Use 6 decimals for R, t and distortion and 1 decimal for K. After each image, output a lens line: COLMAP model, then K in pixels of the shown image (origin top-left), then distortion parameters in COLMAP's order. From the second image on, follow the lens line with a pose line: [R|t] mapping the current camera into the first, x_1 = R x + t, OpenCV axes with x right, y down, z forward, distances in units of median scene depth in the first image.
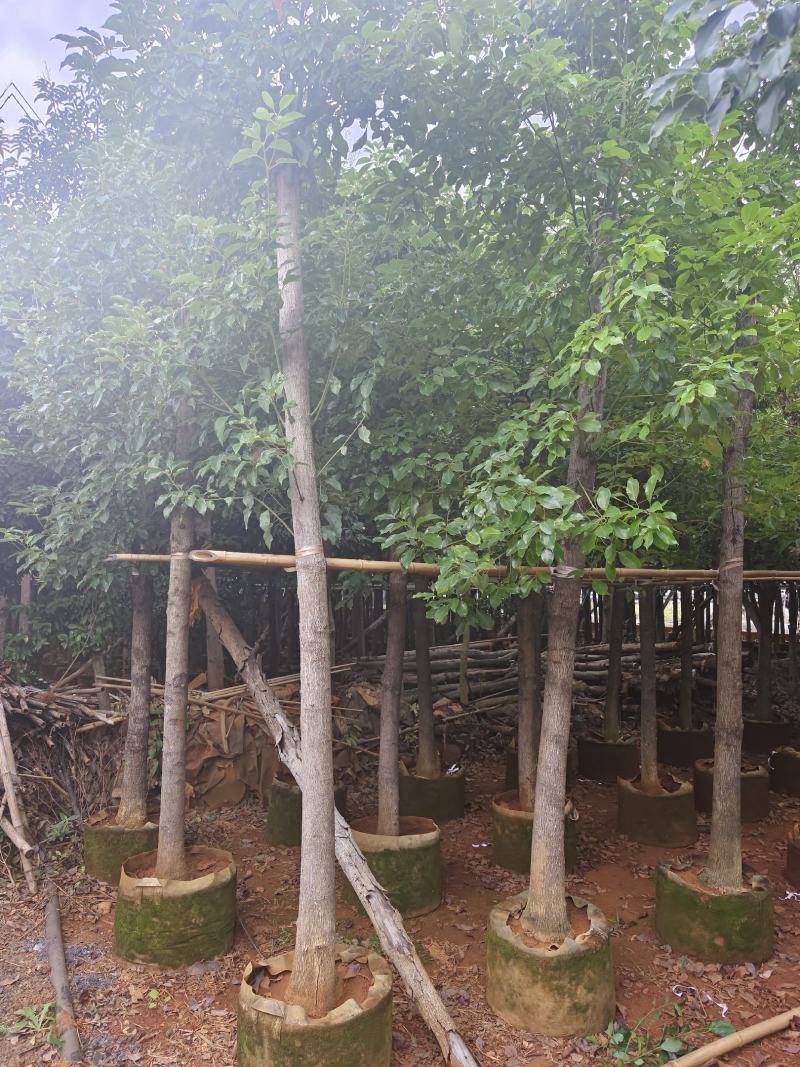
lens RADIAL K [[751.7, 0, 399.9], [0, 751.7, 548.3], [0, 0, 1]] dist [0.063112, -0.079180]
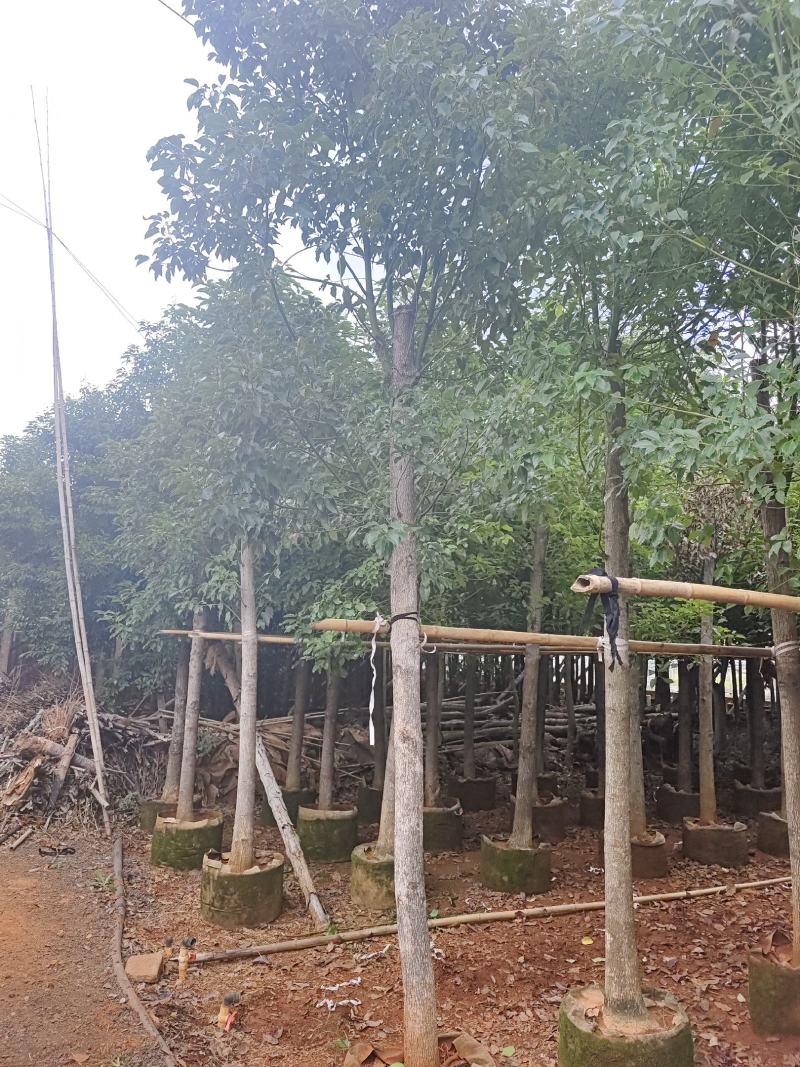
lens RADIAL K [[755.7, 0, 385.7], [0, 755.7, 532.9], [0, 0, 1]] dist [0.030649, -0.033048]
pose [[0.991247, 0.000987, -0.132015, 0.363530], [-0.014357, 0.994847, -0.100363, -0.047037], [0.131235, 0.101380, 0.986154, -0.673612]]
